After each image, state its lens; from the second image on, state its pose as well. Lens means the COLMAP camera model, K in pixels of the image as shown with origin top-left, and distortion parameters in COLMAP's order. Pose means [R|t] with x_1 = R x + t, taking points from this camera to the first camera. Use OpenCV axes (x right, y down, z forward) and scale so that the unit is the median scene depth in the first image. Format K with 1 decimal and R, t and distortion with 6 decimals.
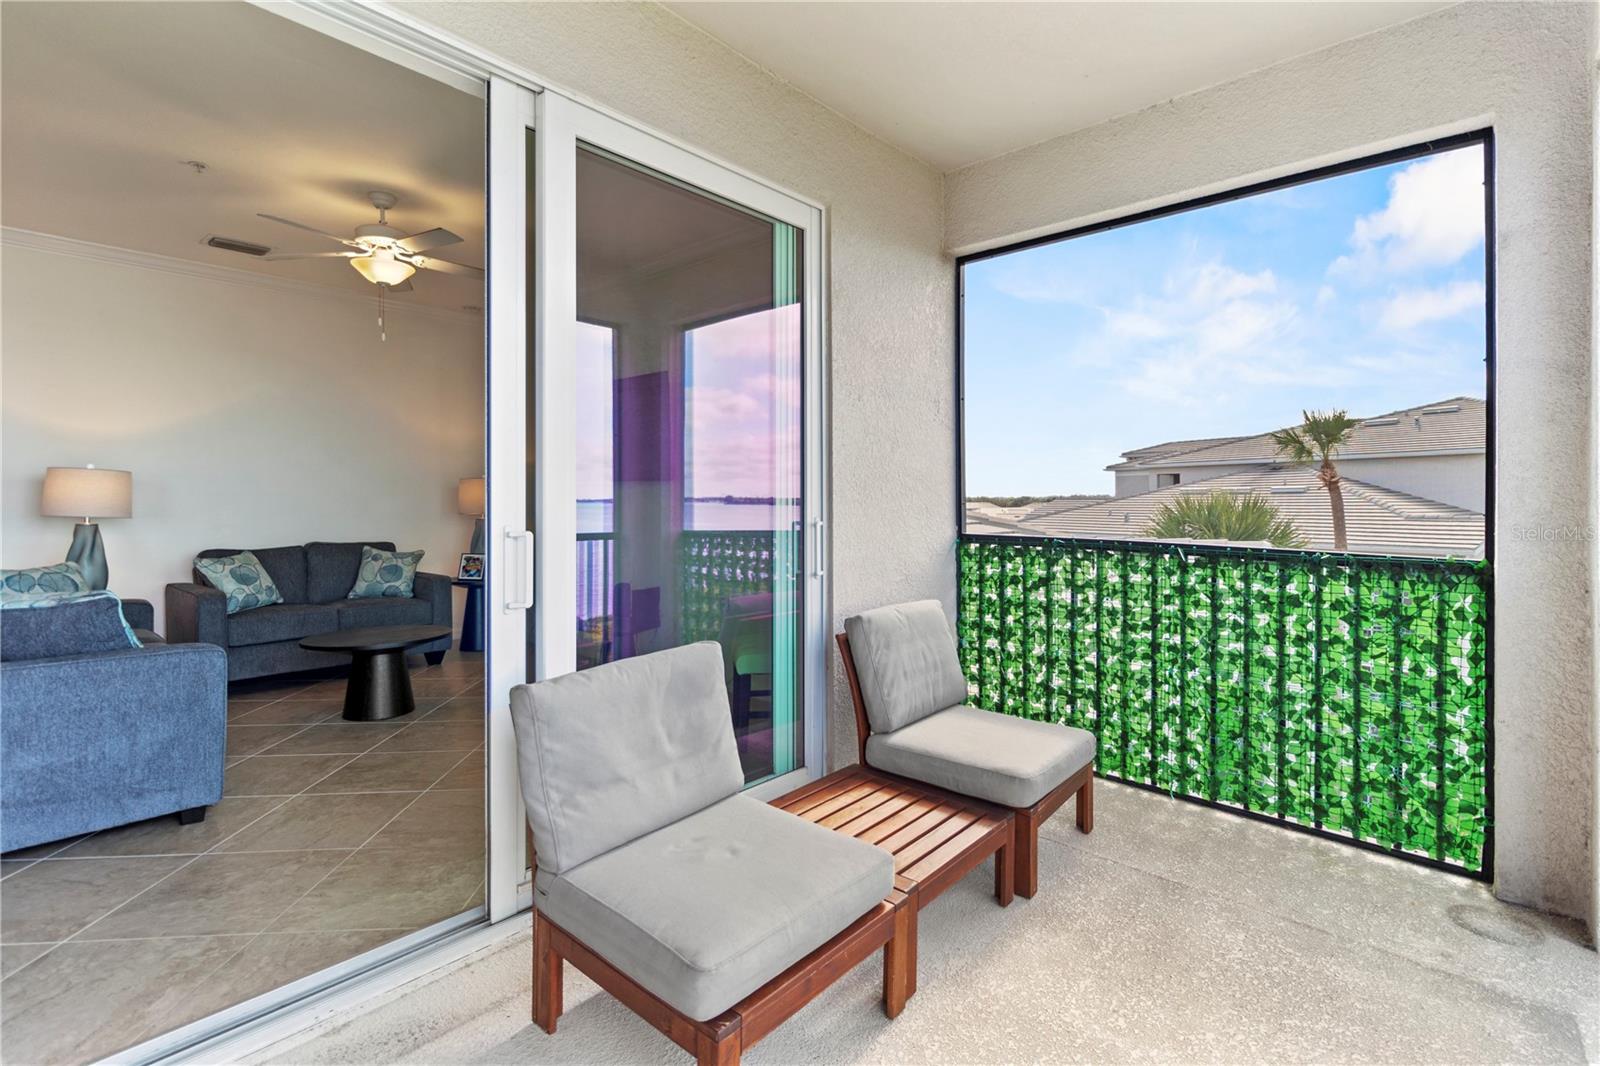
lens RADIAL K [[746.3, 0, 818.2], [0, 746.3, 505.3], [0, 0, 1]] dist [0.000589, 0.000248]
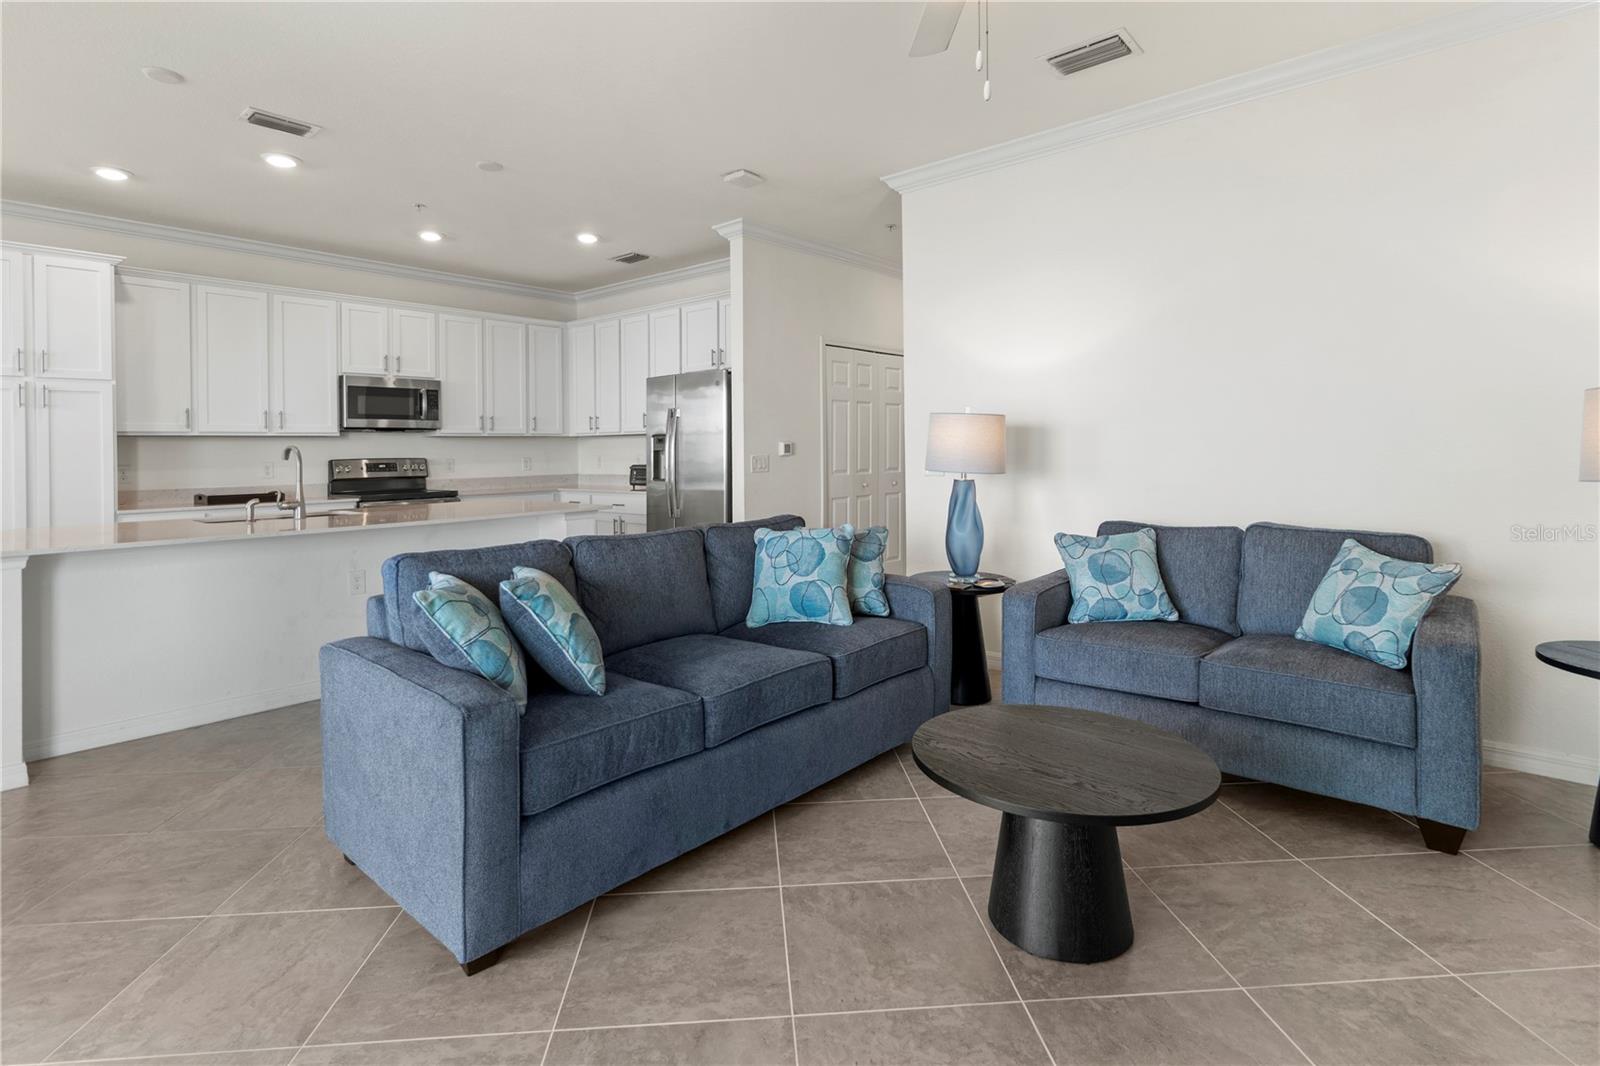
lens RADIAL K [[792.5, 0, 797.8], [0, 792.5, 445.9], [0, 0, 1]] dist [0.002527, 0.000250]
pose [[-0.003049, -0.003630, -0.999989, -0.149718], [0.007328, 0.999966, -0.003652, -0.014179], [0.999969, -0.007339, -0.003023, 1.192789]]
